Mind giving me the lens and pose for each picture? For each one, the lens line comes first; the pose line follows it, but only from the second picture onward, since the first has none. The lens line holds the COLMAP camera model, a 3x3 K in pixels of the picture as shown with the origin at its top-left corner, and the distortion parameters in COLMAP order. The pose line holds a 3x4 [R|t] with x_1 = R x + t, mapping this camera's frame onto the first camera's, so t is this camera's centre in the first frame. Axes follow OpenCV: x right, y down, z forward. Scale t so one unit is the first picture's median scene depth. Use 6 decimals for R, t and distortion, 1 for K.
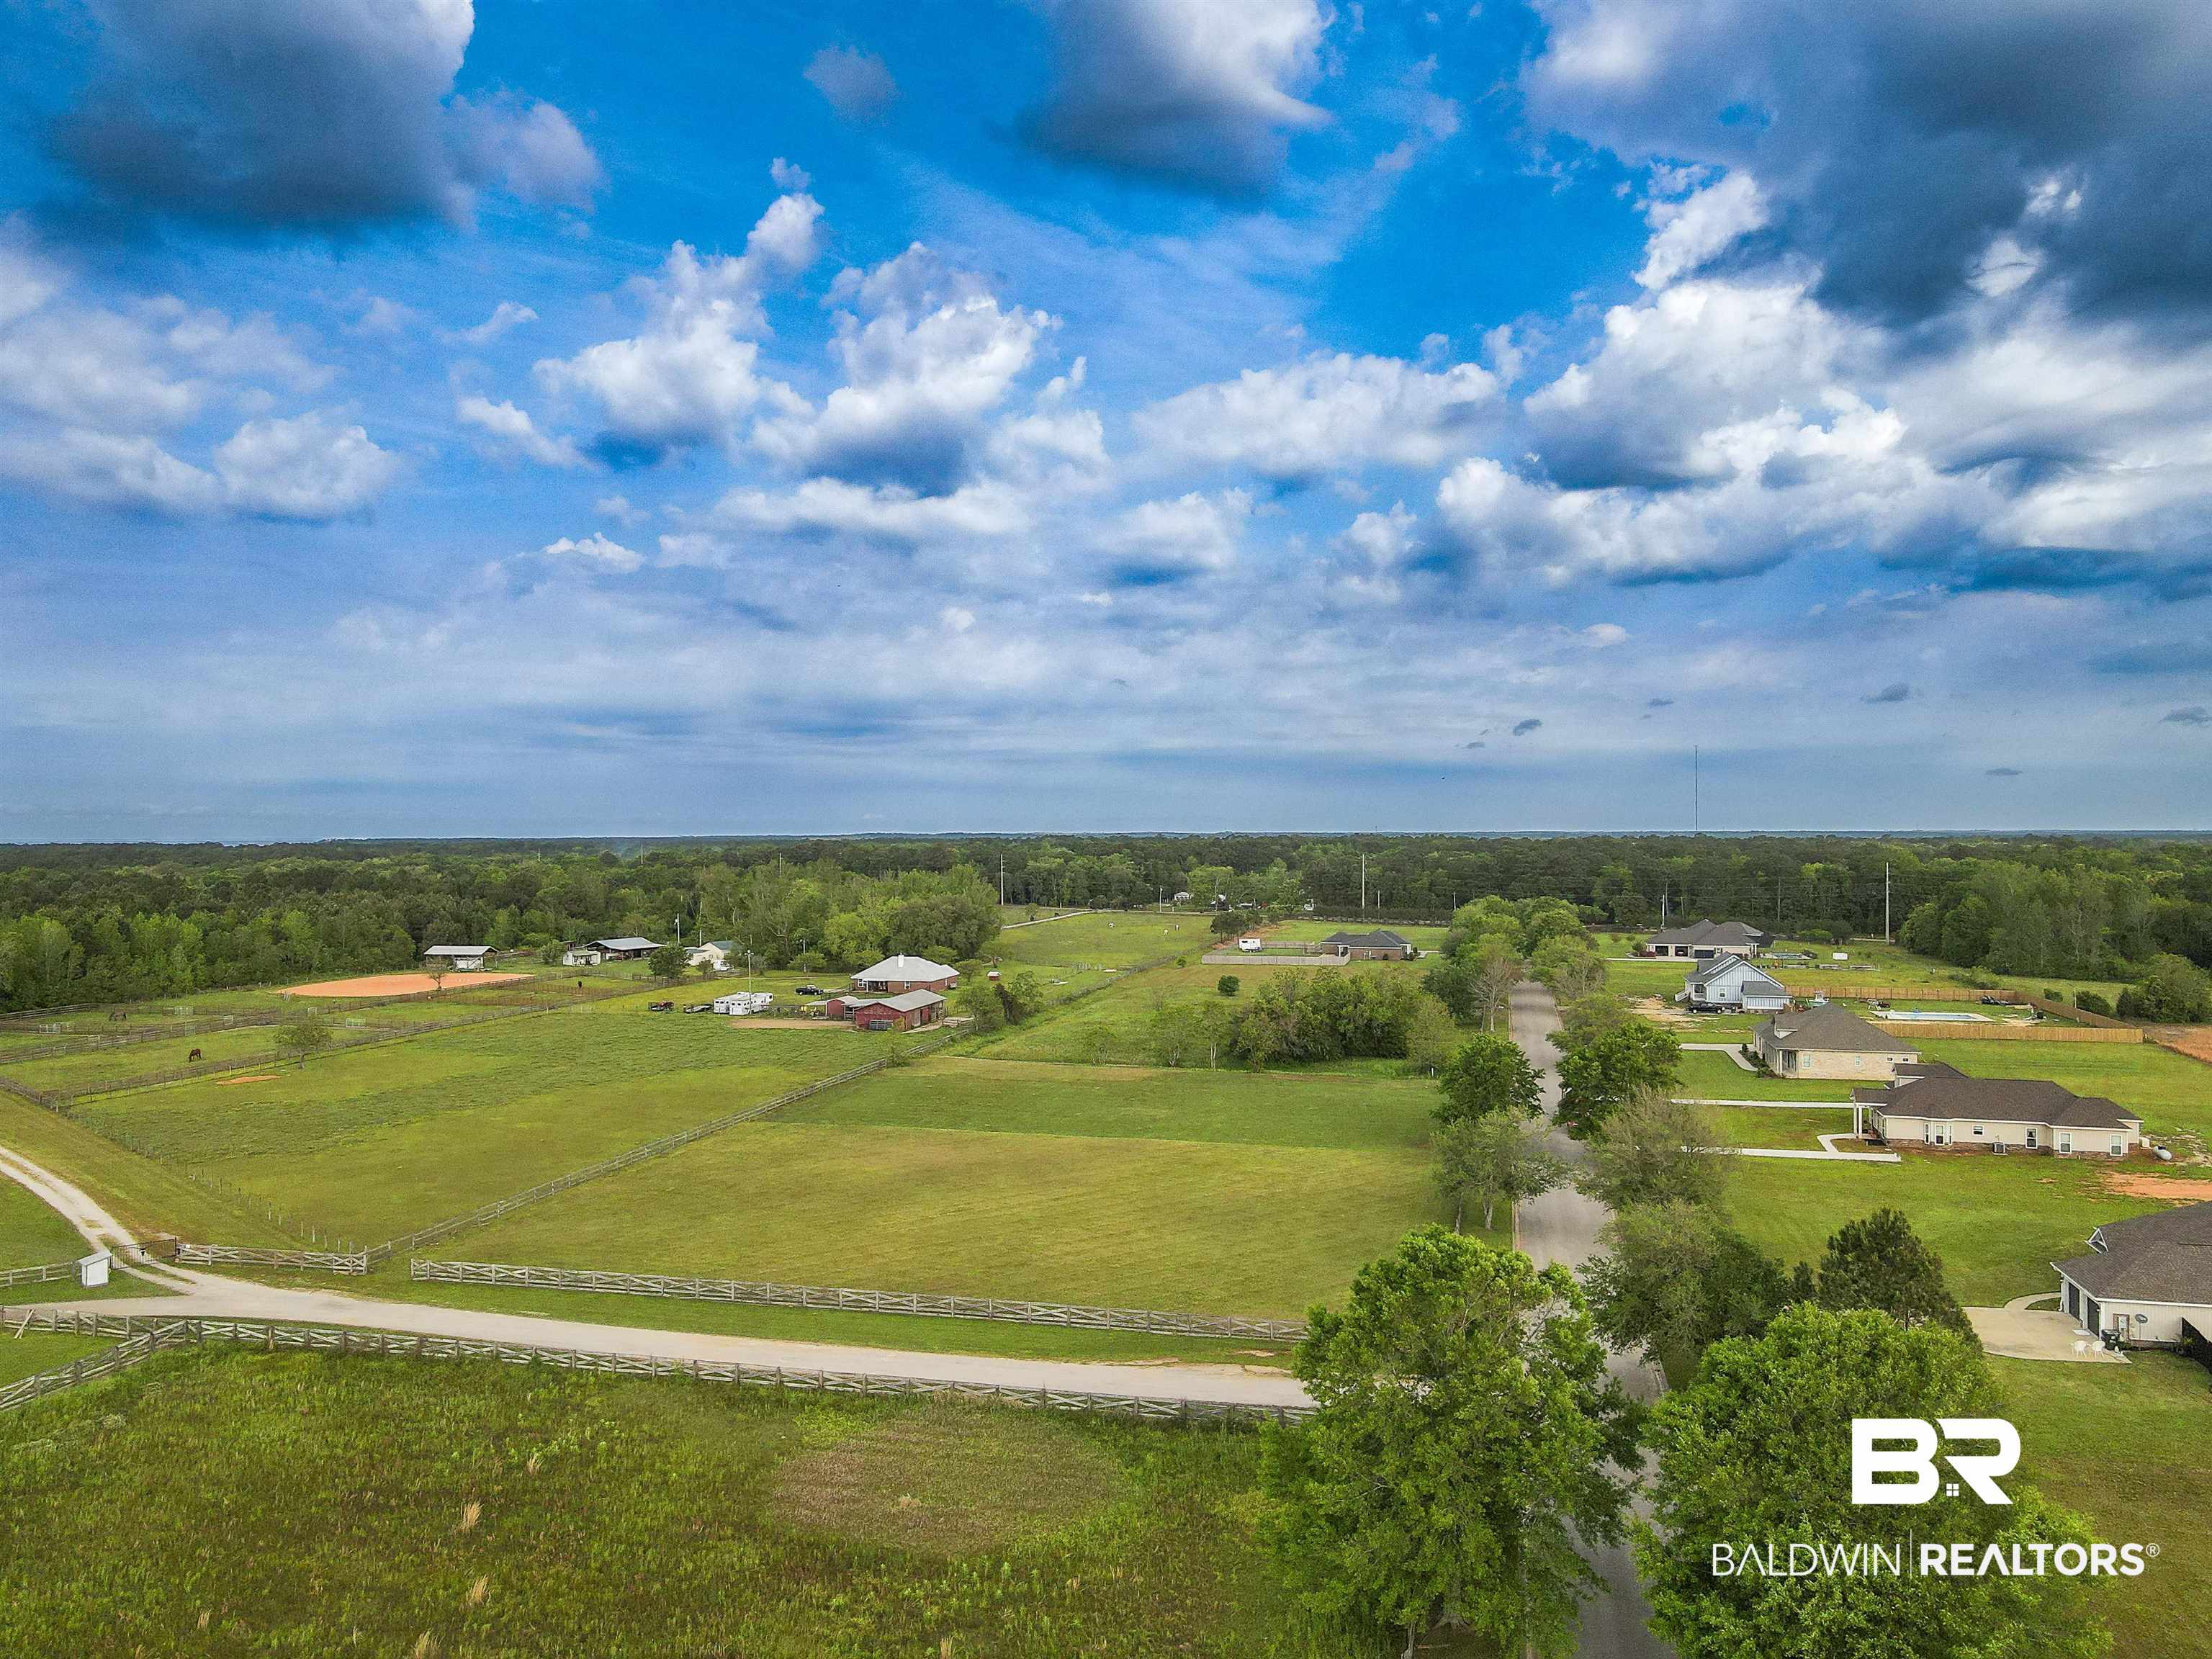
lens RADIAL K [[1615.8, 0, 1101.9], [0, 1615.8, 836.2], [0, 0, 1]] dist [-0.006132, 0.038150]
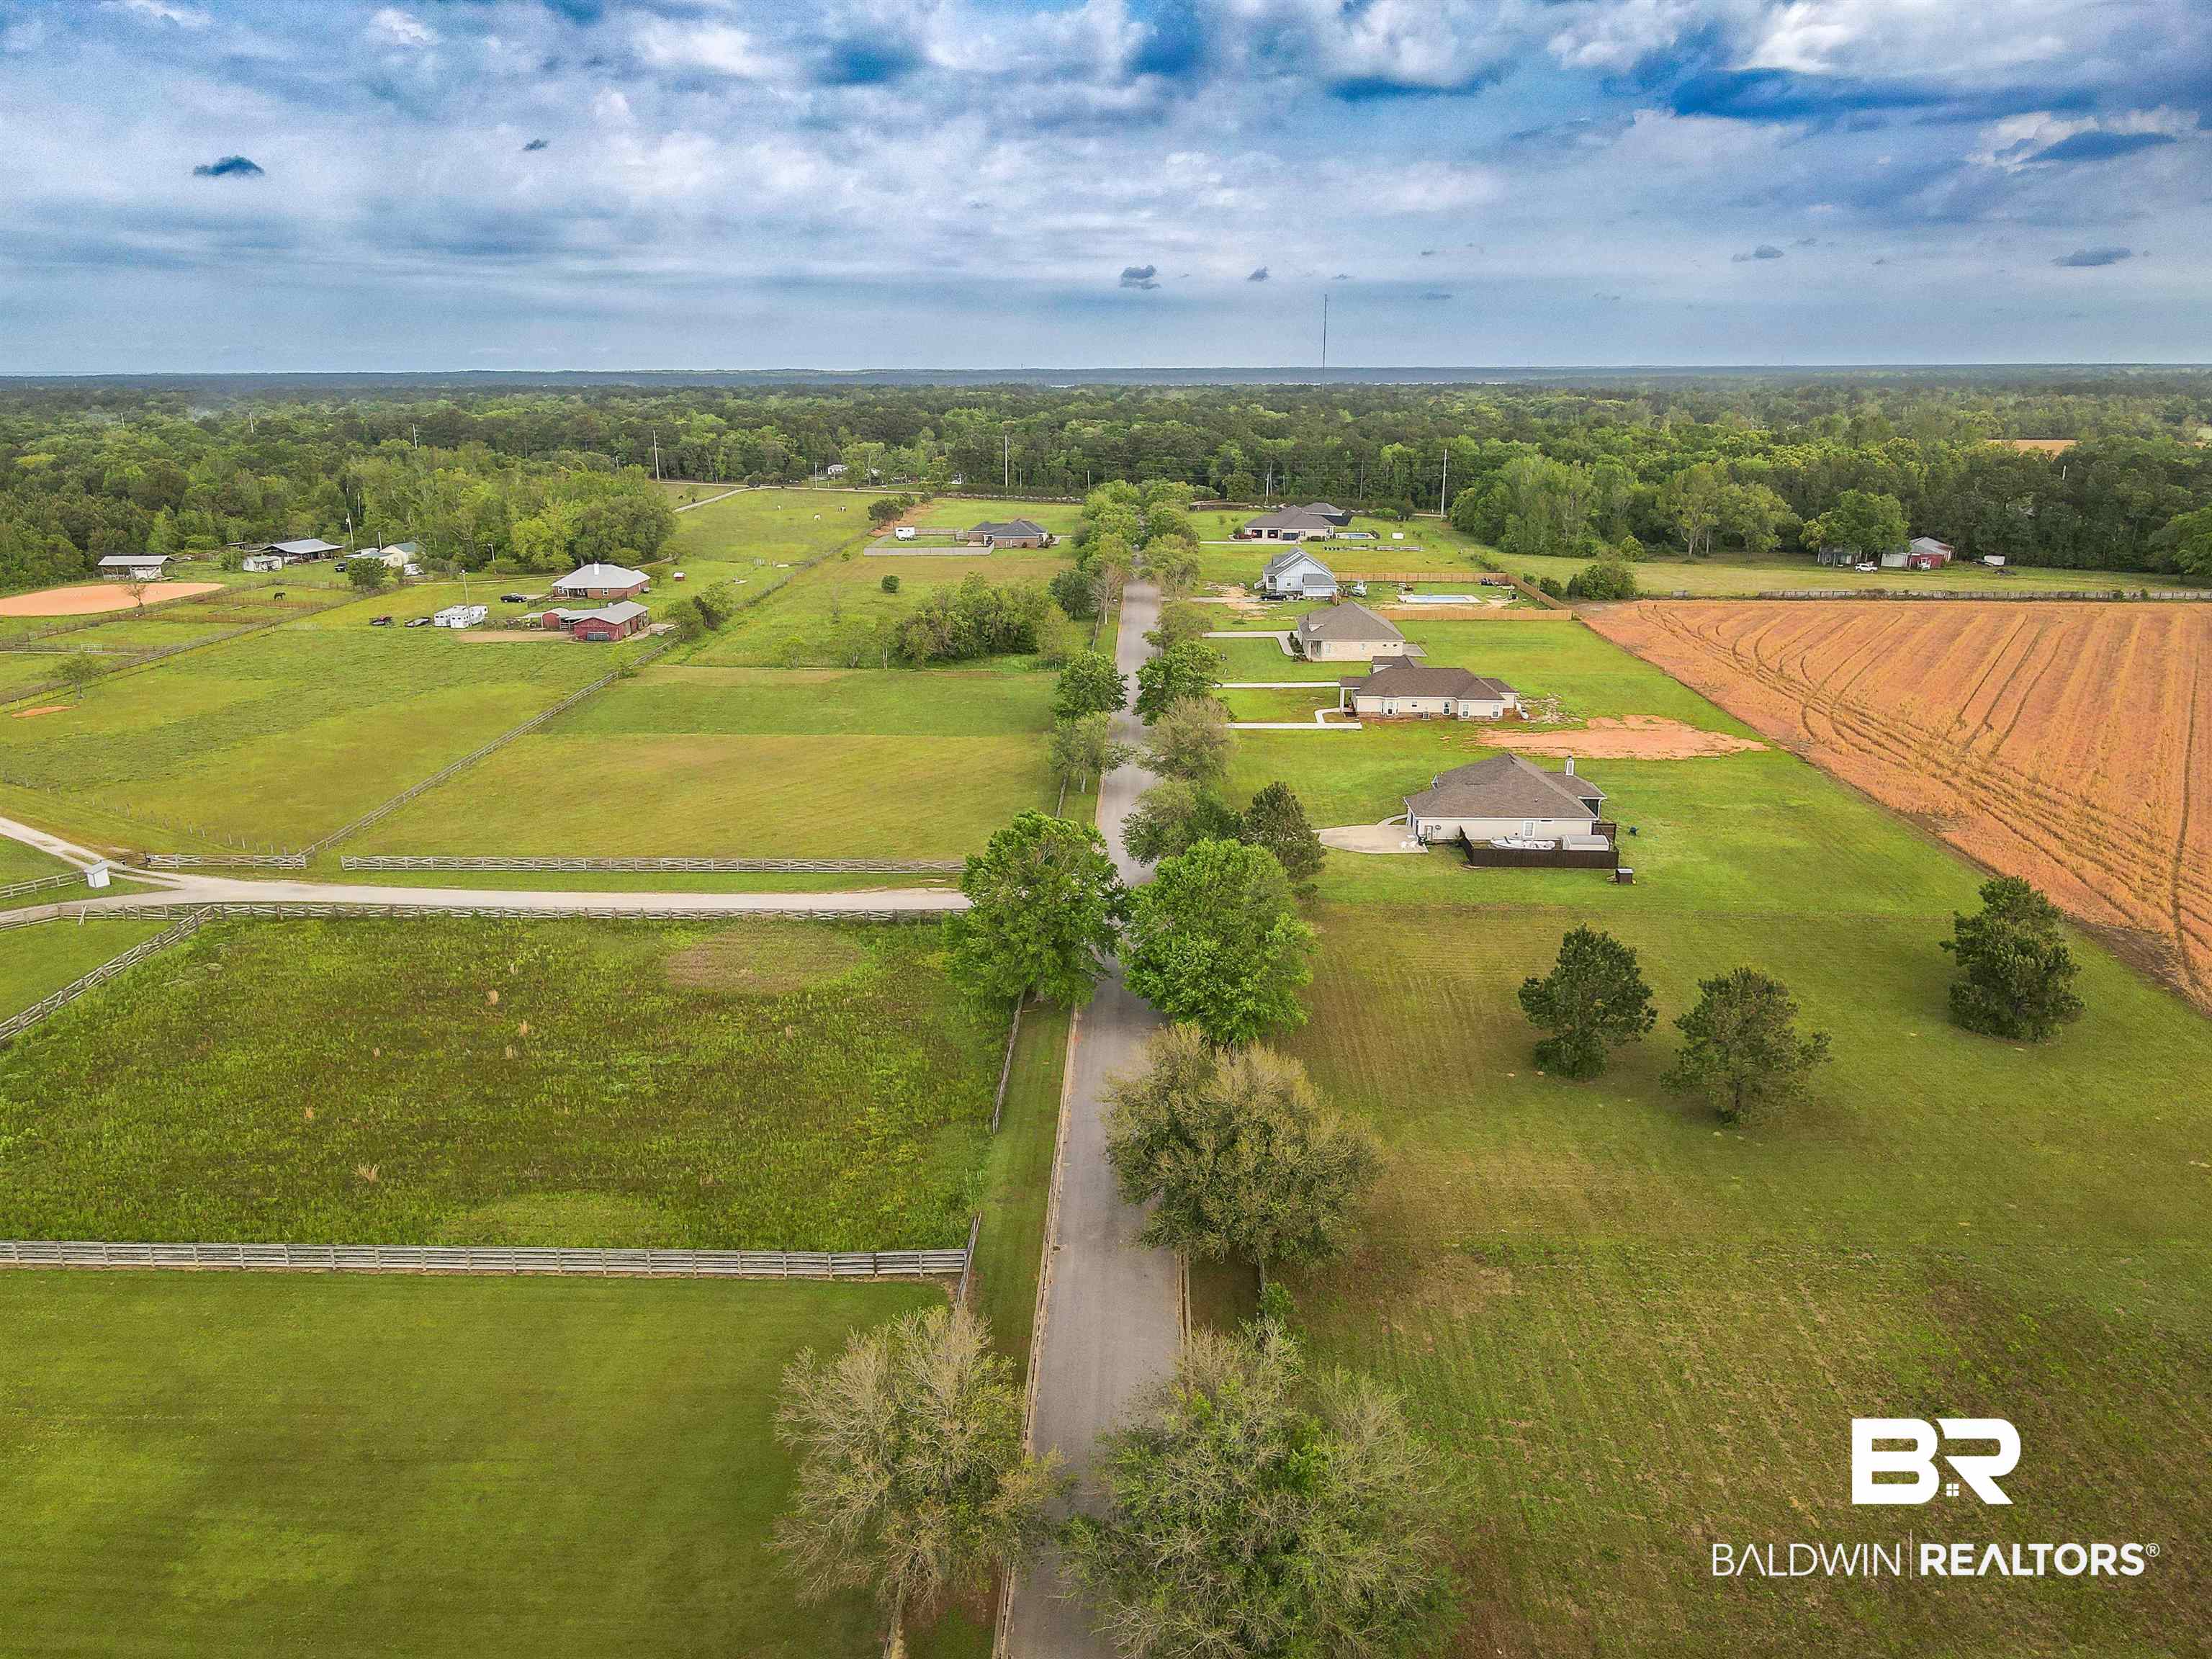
lens RADIAL K [[1624.6, 0, 1100.4], [0, 1624.6, 828.3], [0, 0, 1]] dist [-0.002407, 0.035327]
pose [[0.977165, -0.058642, 0.204232, -0.026796], [0.000679, 0.962020, 0.272978, -0.065900], [-0.212483, -0.266605, 0.940092, -0.208165]]
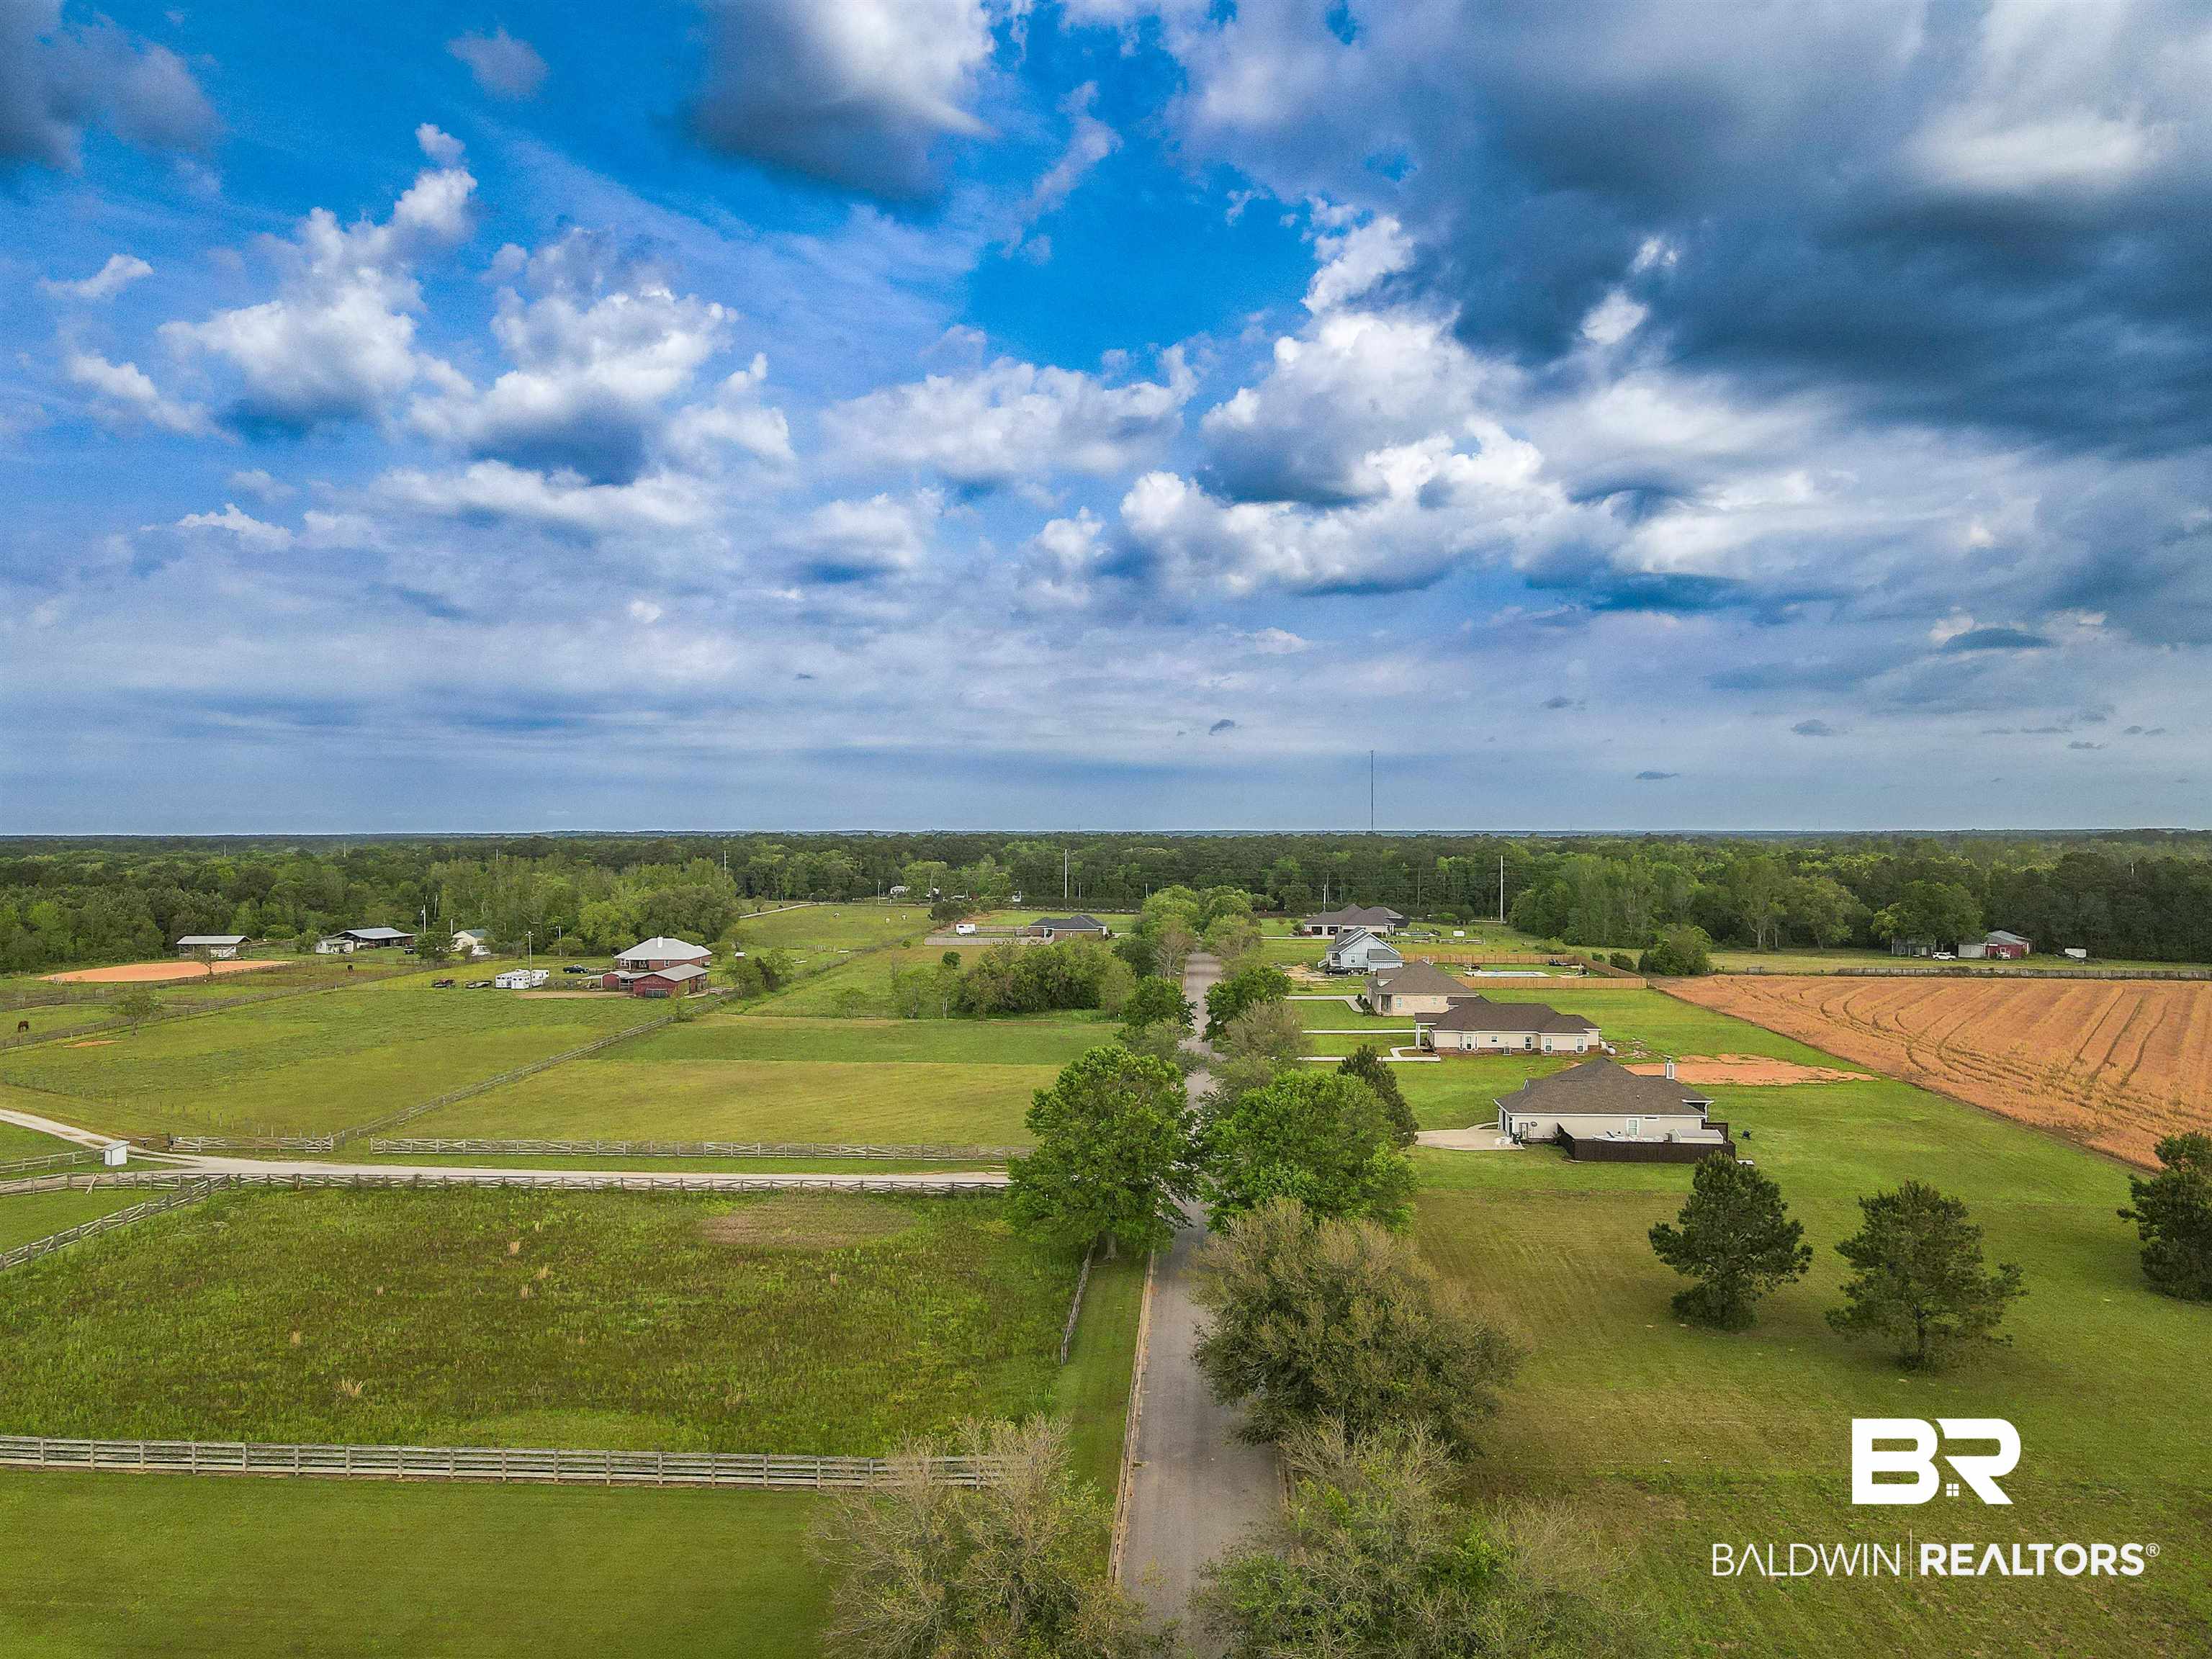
lens RADIAL K [[1622.4, 0, 1099.9], [0, 1622.4, 824.7], [0, 0, 1]] dist [0.005161, 0.015310]
pose [[0.983705, 0.002612, 0.179770, -0.030337], [-0.001469, 0.999978, -0.006488, 0.002736], [-0.179783, 0.006118, 0.983687, -0.192781]]
